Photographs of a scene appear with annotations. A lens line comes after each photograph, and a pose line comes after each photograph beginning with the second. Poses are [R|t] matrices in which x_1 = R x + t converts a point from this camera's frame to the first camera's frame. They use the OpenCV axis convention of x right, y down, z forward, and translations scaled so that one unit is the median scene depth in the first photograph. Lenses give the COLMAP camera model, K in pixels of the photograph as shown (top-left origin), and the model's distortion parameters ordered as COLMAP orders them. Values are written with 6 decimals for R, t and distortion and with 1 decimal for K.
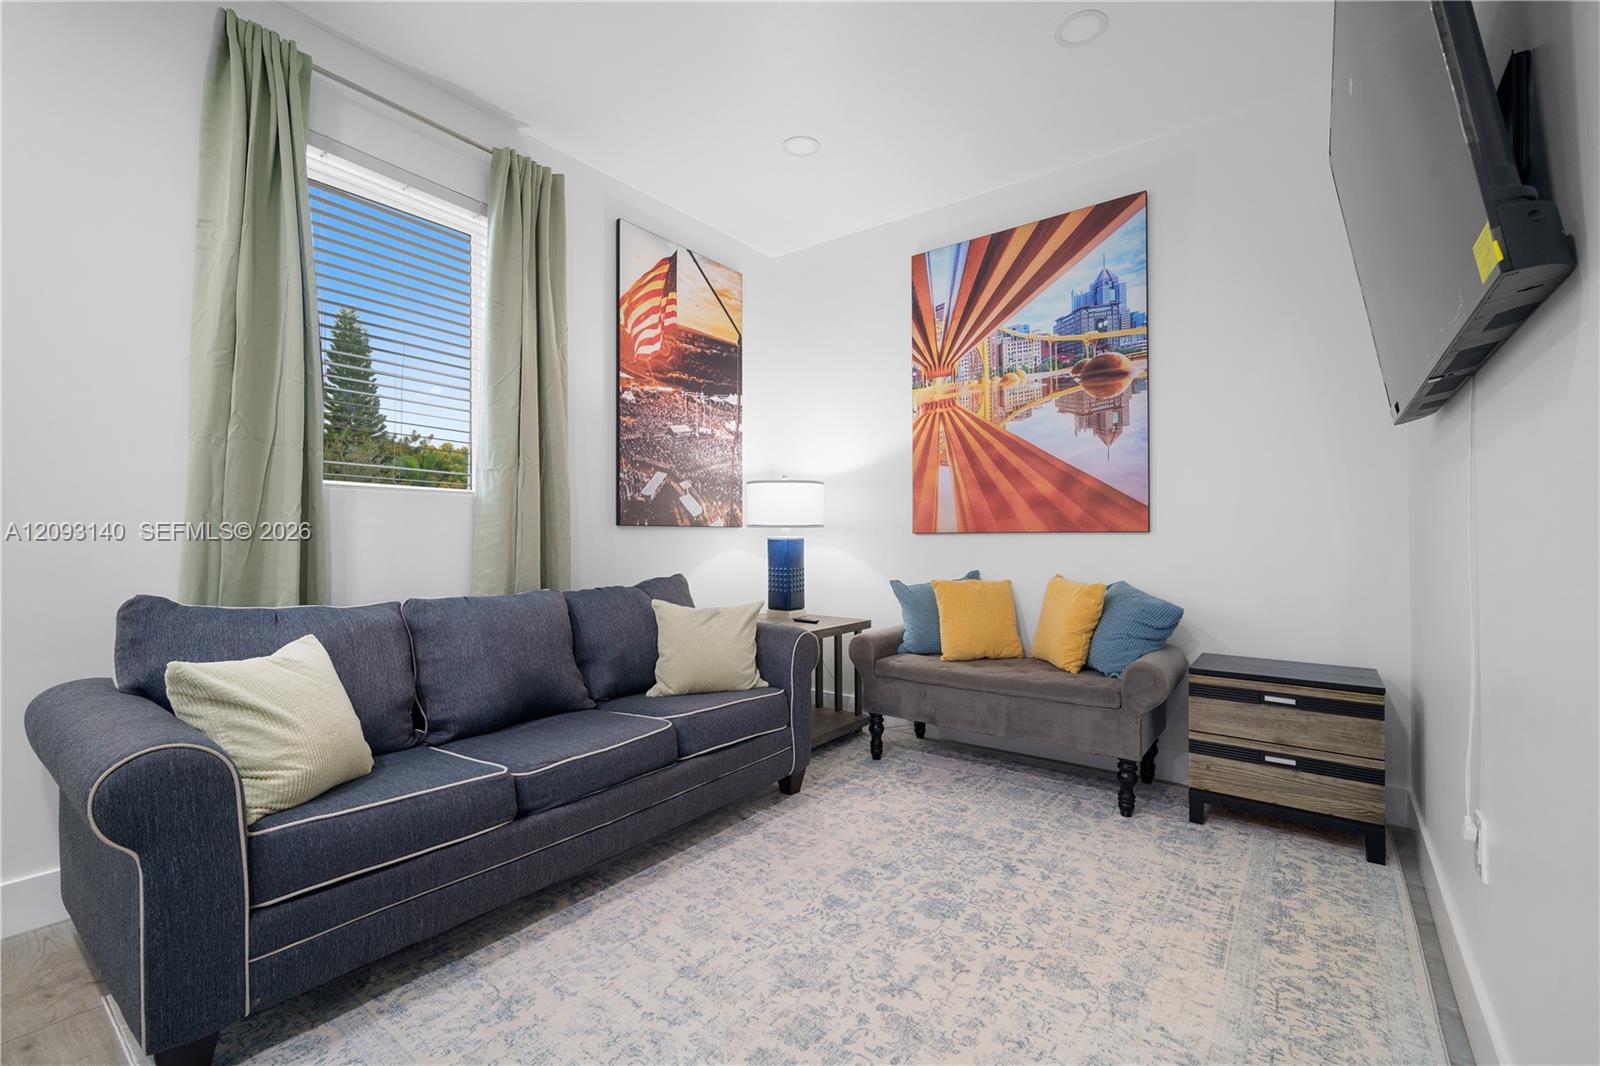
lens RADIAL K [[694.5, 0, 800.2], [0, 694.5, 531.5], [0, 0, 1]] dist [-0.004124, 0.000226]
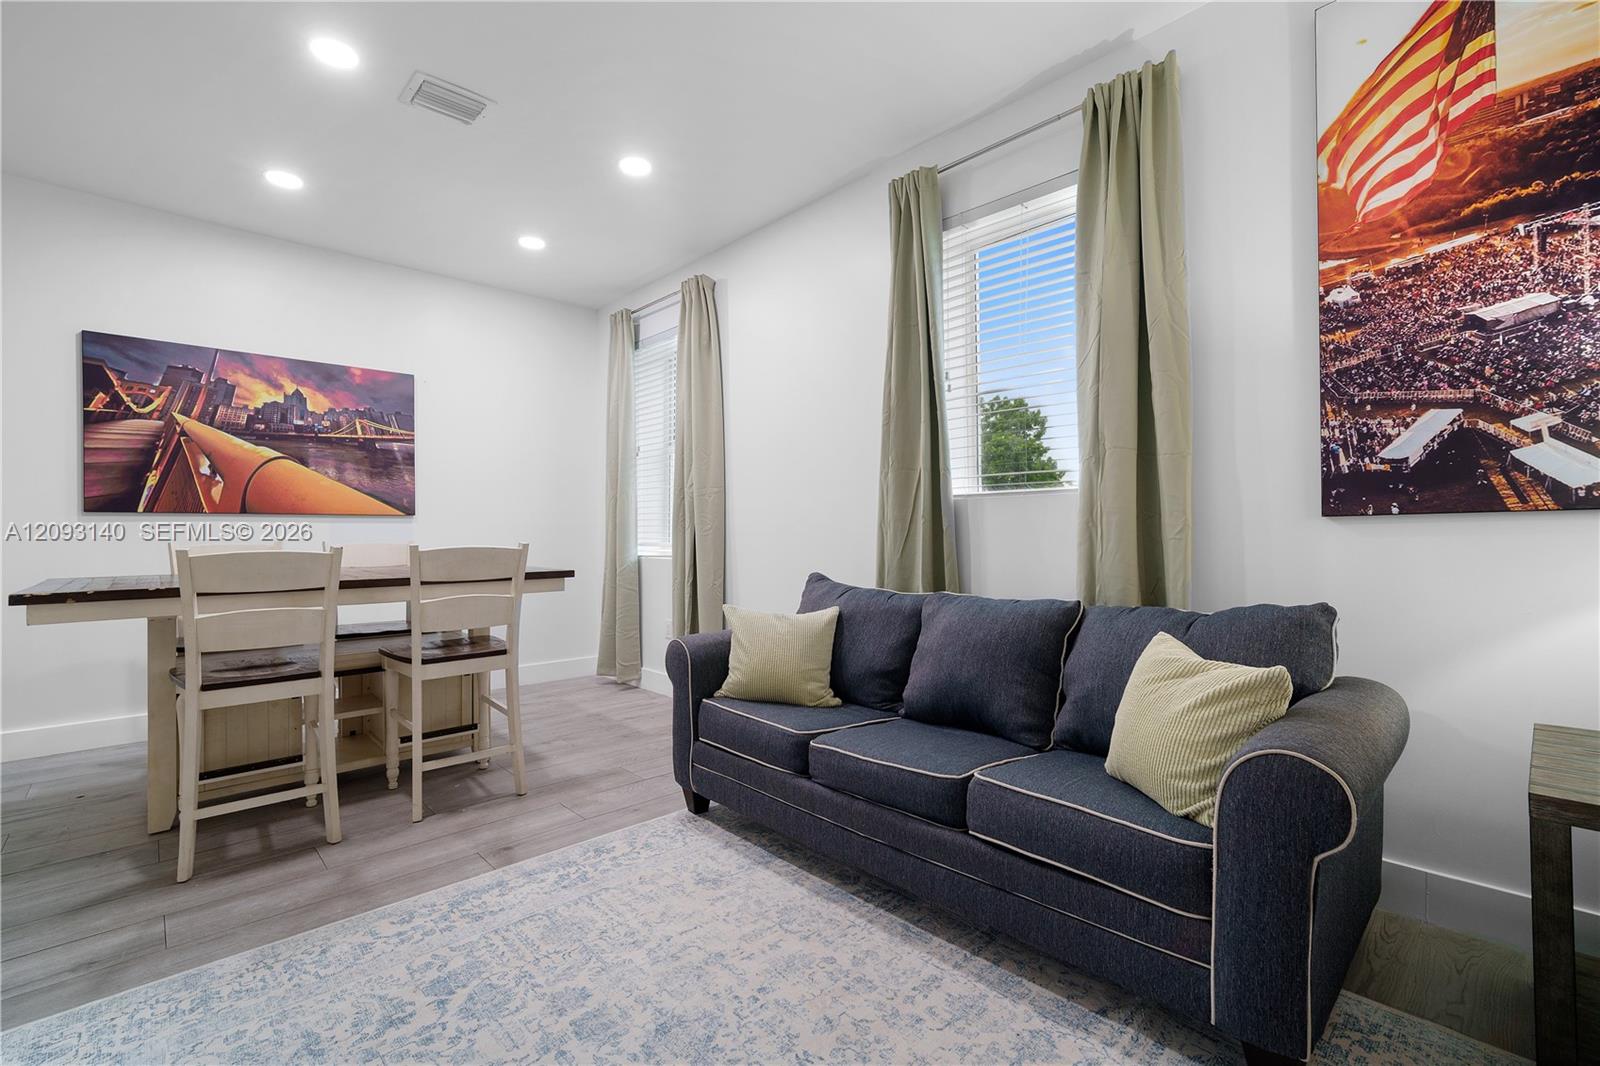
lens RADIAL K [[714.7, 0, 787.4], [0, 714.7, 529.8], [0, 0, 1]] dist [-0.002548, 0.003205]
pose [[-0.190567, -0.009117, -0.981632, 0.433298], [0.015417, 0.999806, -0.012278, 0.003313], [0.981553, -0.017474, -0.190389, 0.652668]]
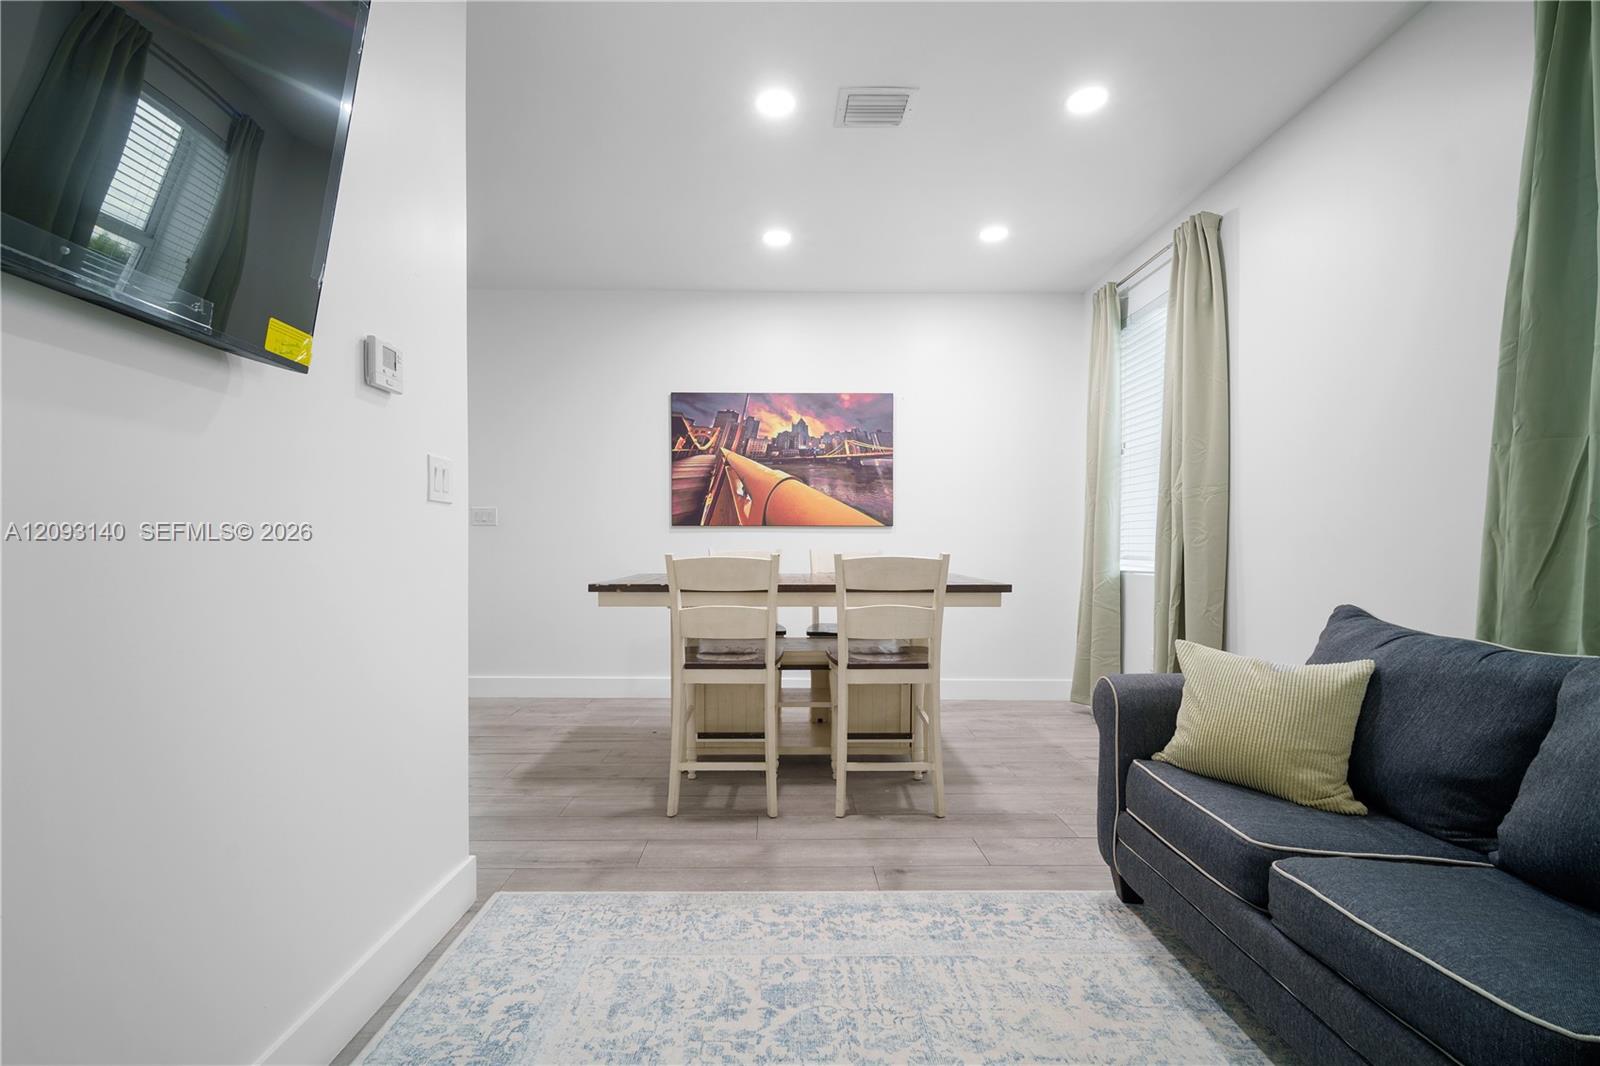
lens RADIAL K [[706.3, 0, 773.4], [0, 706.3, 561.4], [0, 0, 1]] dist [-0.009106, 0.005556]
pose [[-0.804526, 0.005962, -0.593888, 0.278004], [-0.000994, 0.999935, 0.011385, 0.003770], [0.593917, 0.009750, -0.804467, 0.706147]]
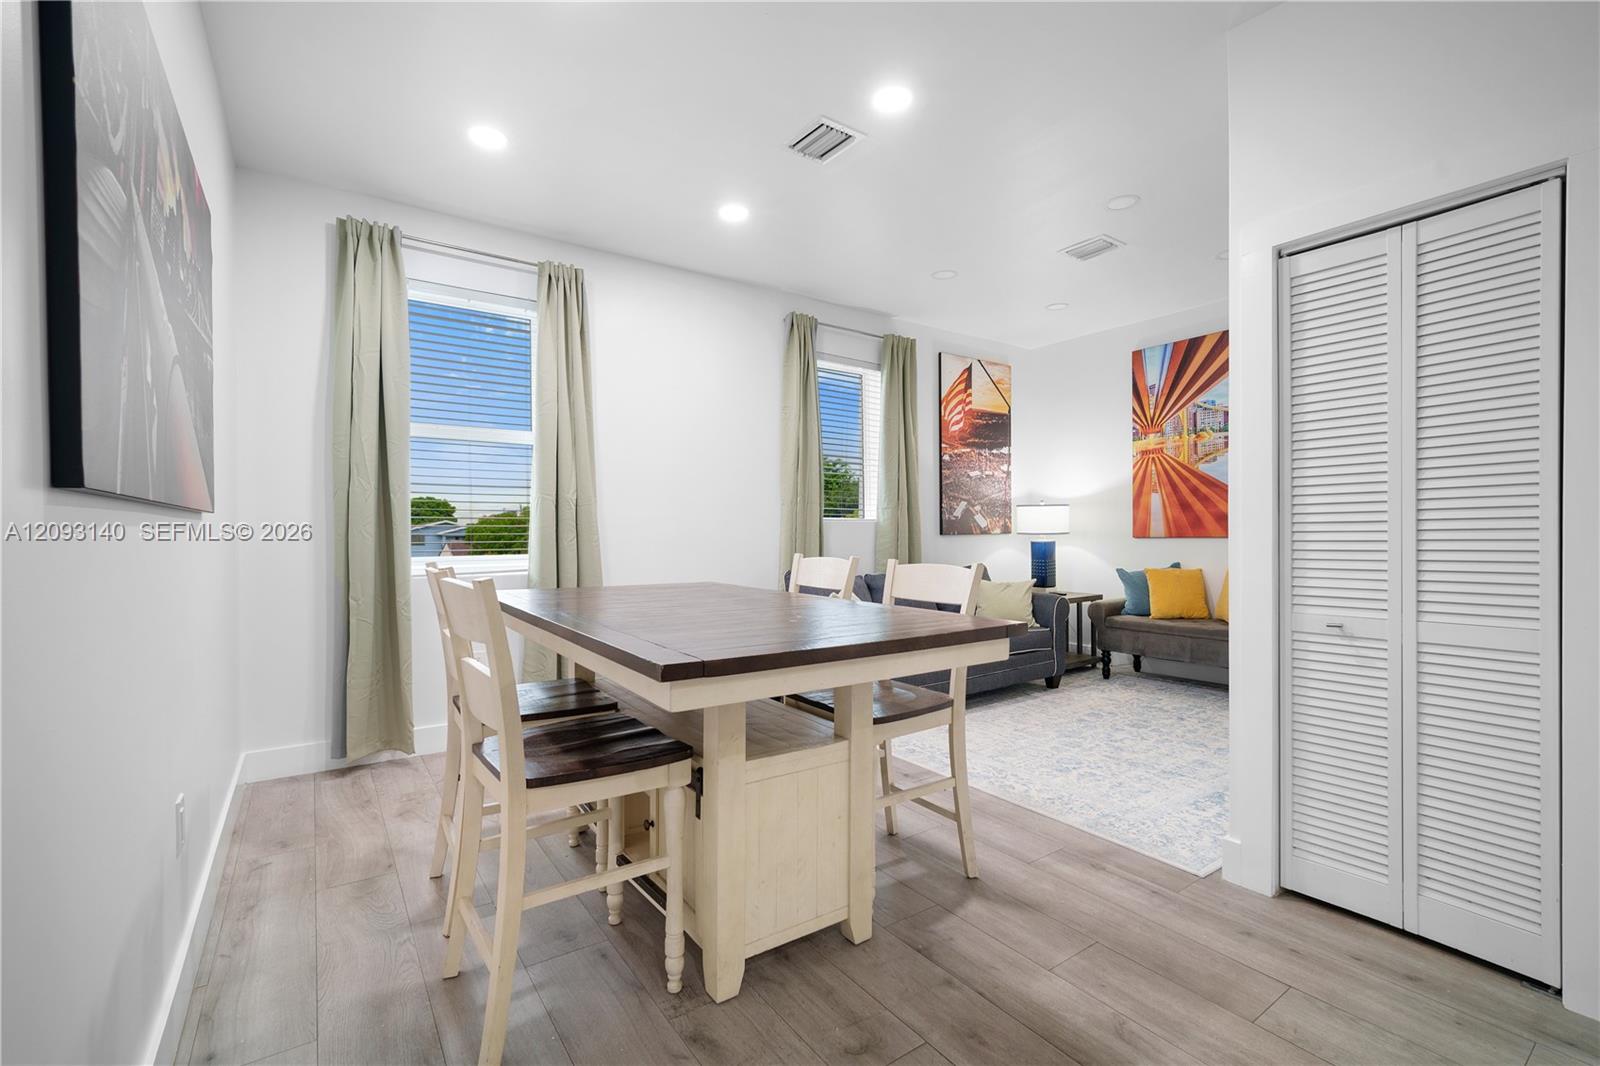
lens RADIAL K [[714.1, 0, 799.9], [0, 714.1, 540.8], [0, 0, 1]] dist [-0.002141, 0.000593]
pose [[0.954509, -0.003556, -0.298160, -0.071384], [0.010861, 0.999680, 0.022847, -0.037056], [0.297984, -0.025046, 0.954242, -0.758001]]
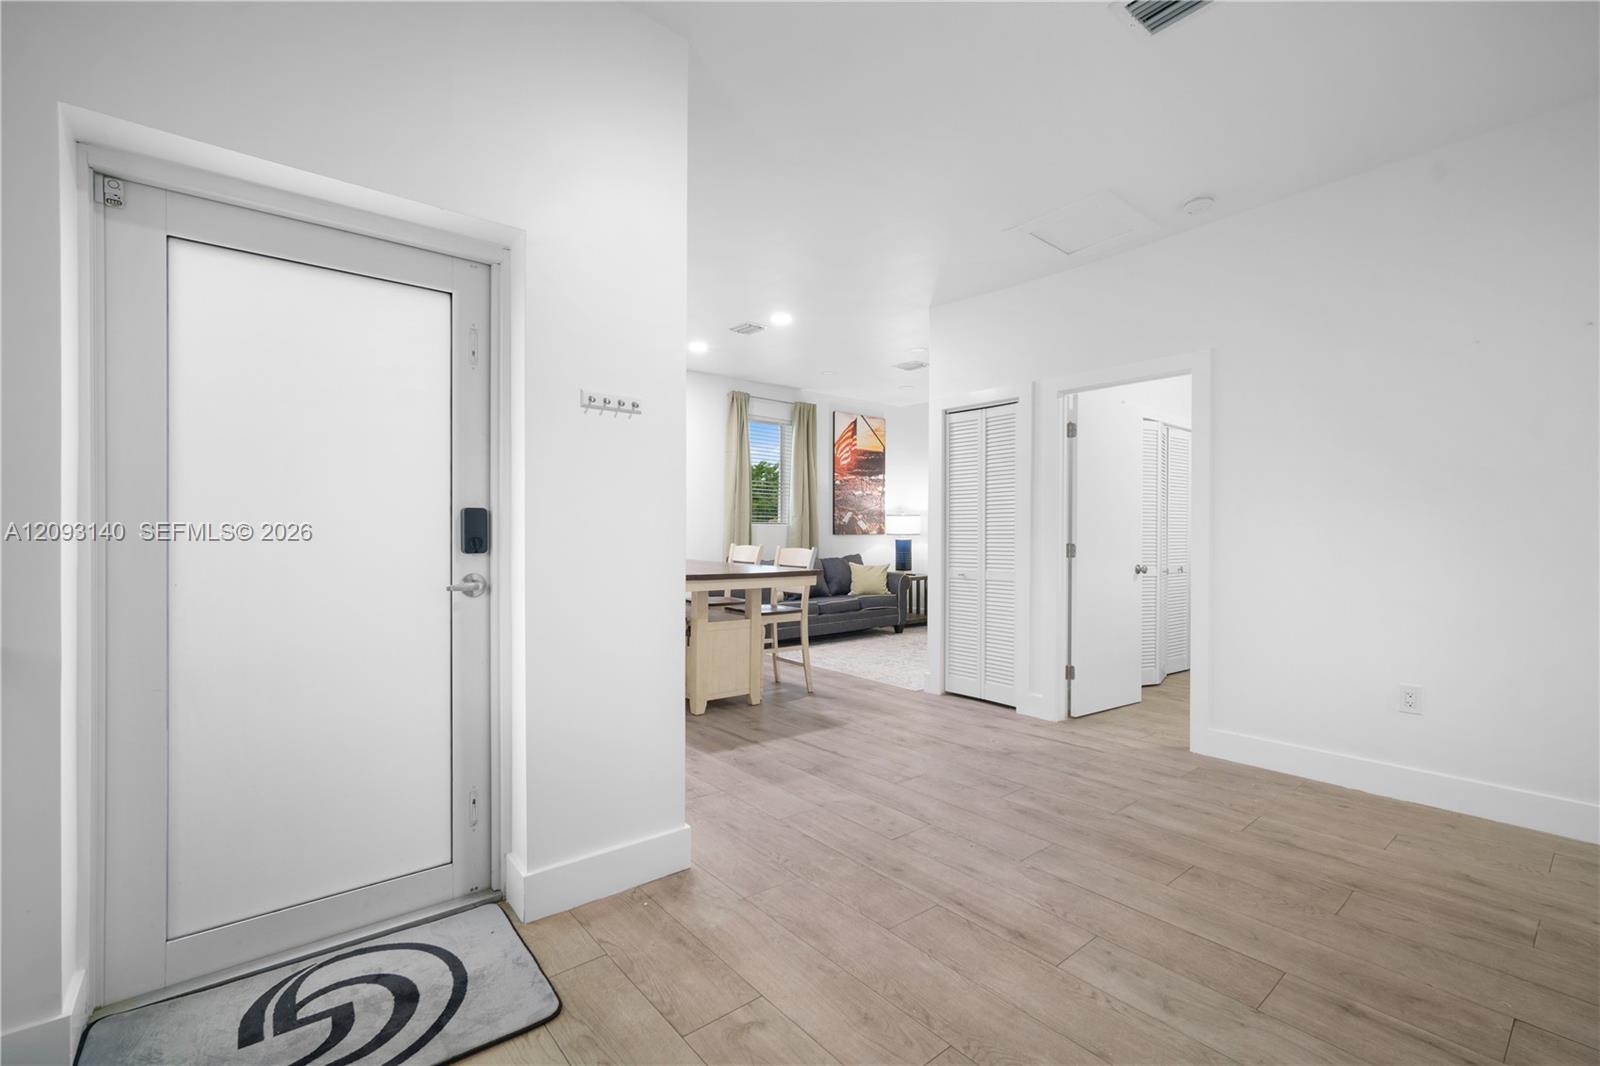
lens RADIAL K [[720.4, 0, 803.6], [0, 720.4, 544.6], [0, 0, 1]] dist [0.001556, 0.000438]
pose [[0.975209, 0.007899, -0.221143, 0.205292], [-0.001367, 0.999559, 0.029676, -0.048577], [0.221279, -0.028638, 0.974790, -1.547637]]
